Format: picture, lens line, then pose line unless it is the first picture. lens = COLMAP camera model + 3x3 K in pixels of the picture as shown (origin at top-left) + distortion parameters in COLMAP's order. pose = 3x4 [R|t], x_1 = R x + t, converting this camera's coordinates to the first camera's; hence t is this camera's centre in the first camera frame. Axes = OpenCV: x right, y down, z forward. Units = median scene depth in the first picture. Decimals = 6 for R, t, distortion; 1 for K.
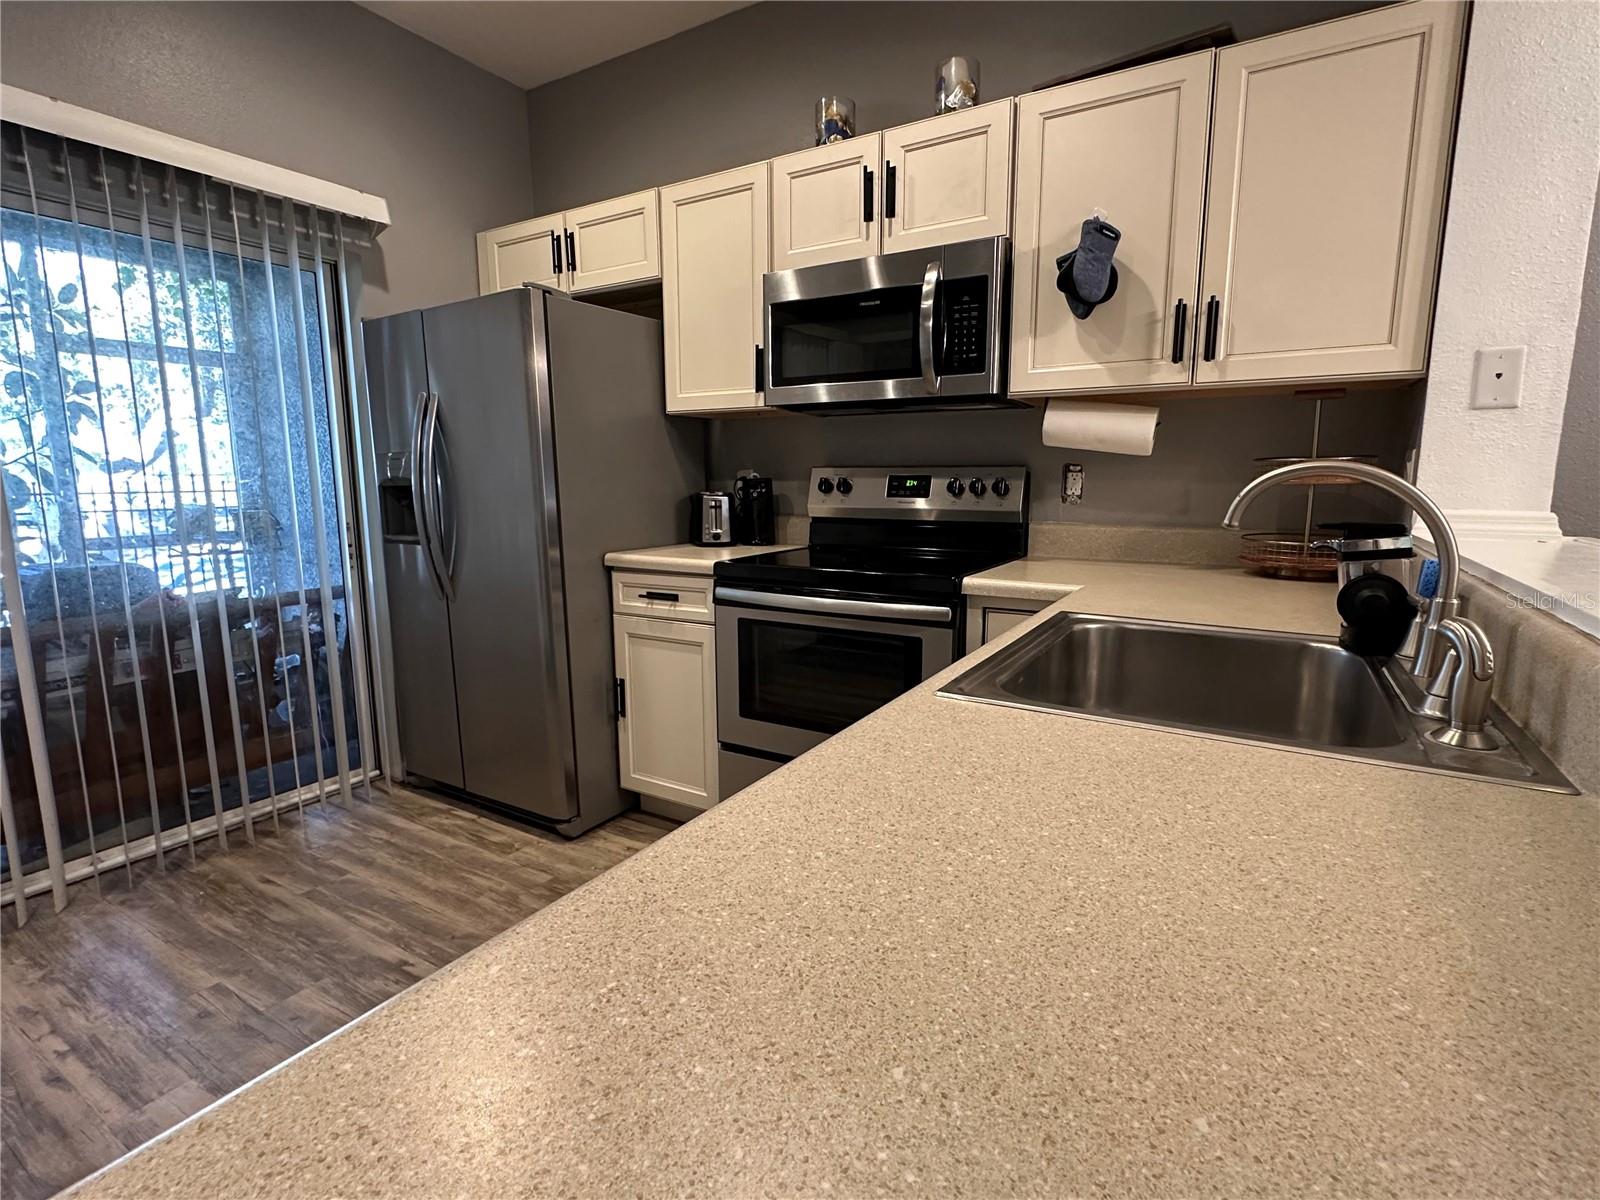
lens RADIAL K [[775.4, 0, 796.3], [0, 775.4, 600.2], [0, 0, 1]] dist [-0.001192, -0.000451]
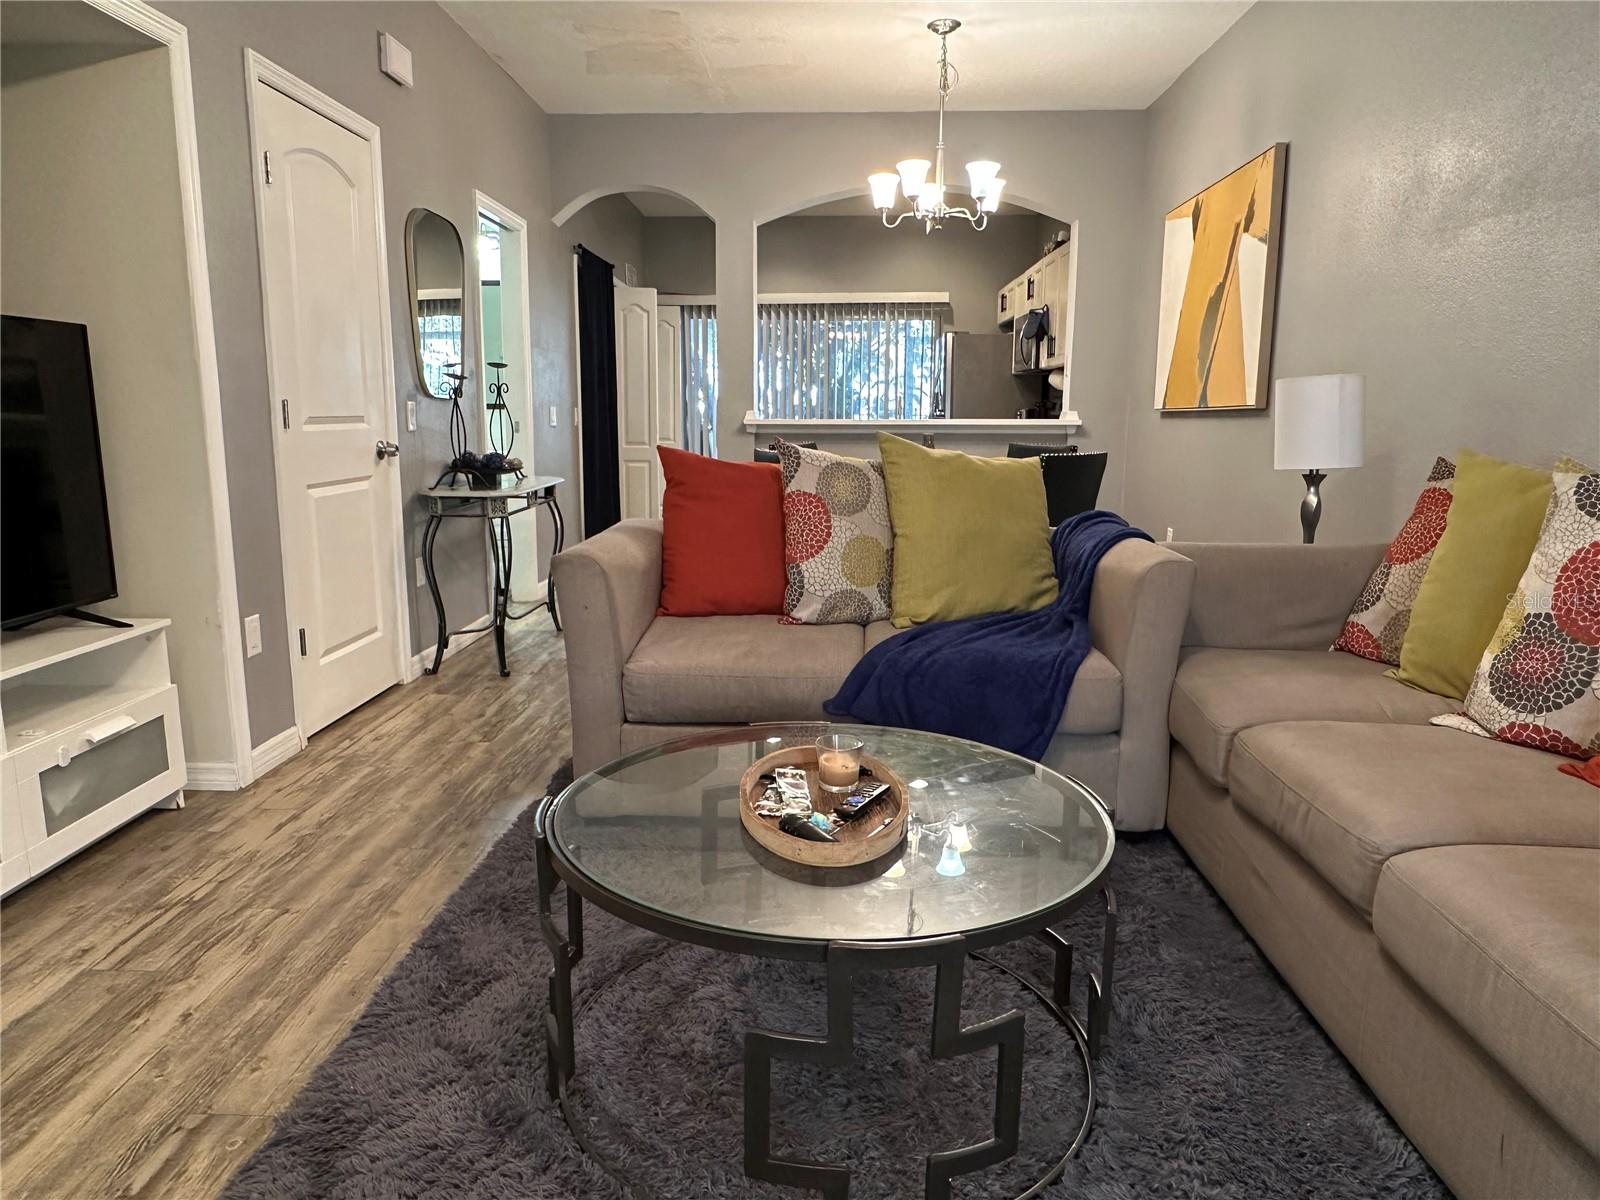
lens RADIAL K [[1055.2, 0, 791.8], [0, 1055.2, 602.7], [0, 0, 1]] dist [-0.001170, -0.001030]
pose [[0.483110, 0.161605, -0.860516, 2.726828], [-0.144460, 0.984061, 0.103705, 0.230709], [0.863560, 0.074209, 0.498755, -1.262863]]
